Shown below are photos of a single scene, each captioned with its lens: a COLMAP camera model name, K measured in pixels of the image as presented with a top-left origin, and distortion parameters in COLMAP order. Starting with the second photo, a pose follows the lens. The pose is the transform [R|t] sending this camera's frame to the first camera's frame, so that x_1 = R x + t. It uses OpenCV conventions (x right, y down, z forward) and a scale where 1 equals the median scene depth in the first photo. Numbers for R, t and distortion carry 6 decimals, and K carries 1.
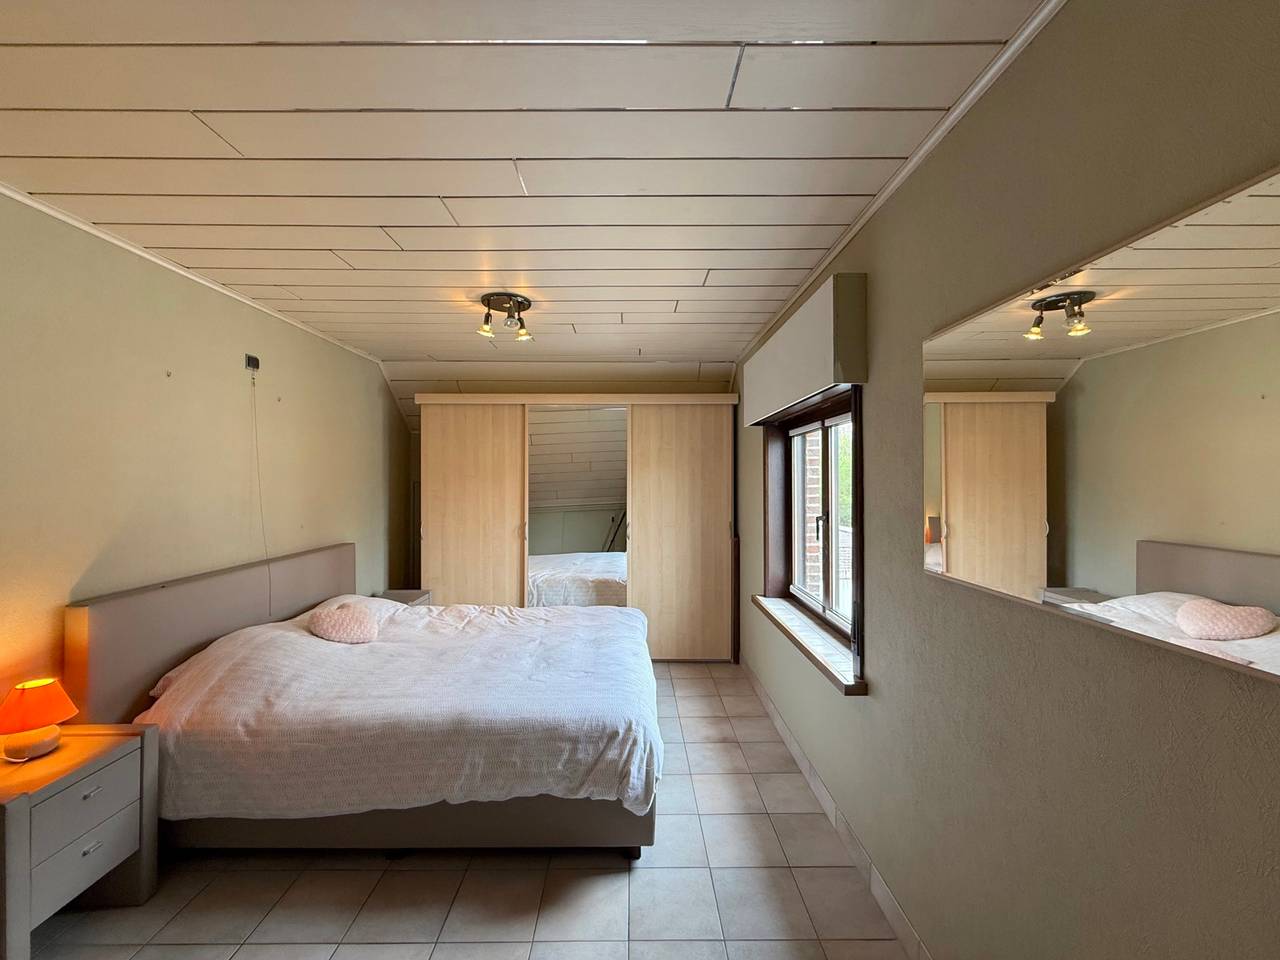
lens RADIAL K [[513.1, 0, 637.1], [0, 513.1, 478.9], [0, 0, 1]] dist [0.004425, 0.000309]
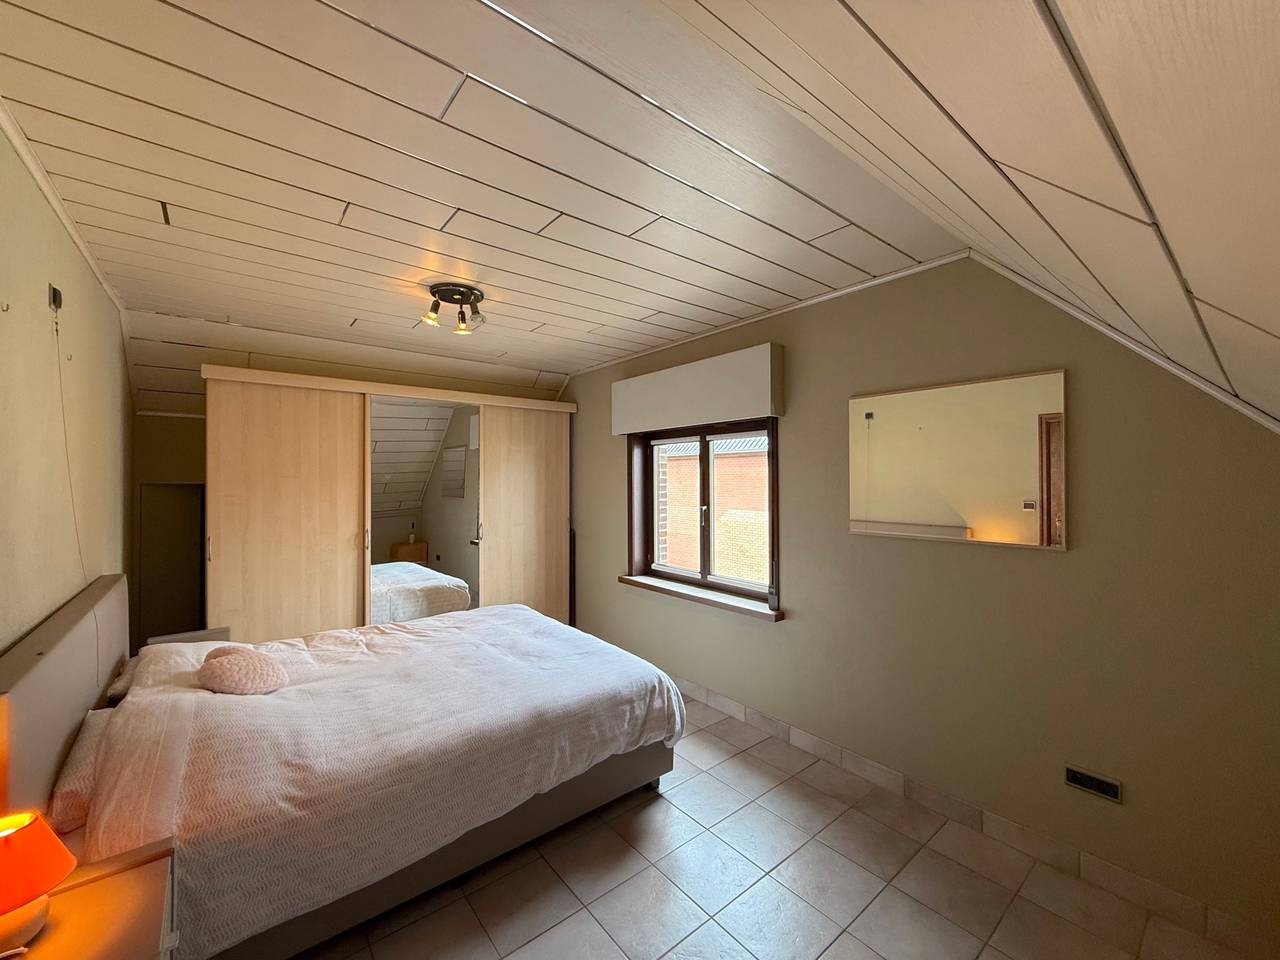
lens RADIAL K [[513.1, 0, 636.8], [0, 513.1, 477.4], [0, 0, 1]] dist [0.004425, 0.000309]
pose [[0.781544, 0.000545, 0.623850, -0.755015], [0.001682, 0.999994, -0.002982, -0.000432], [-0.623848, 0.003380, 0.781538, 0.063146]]
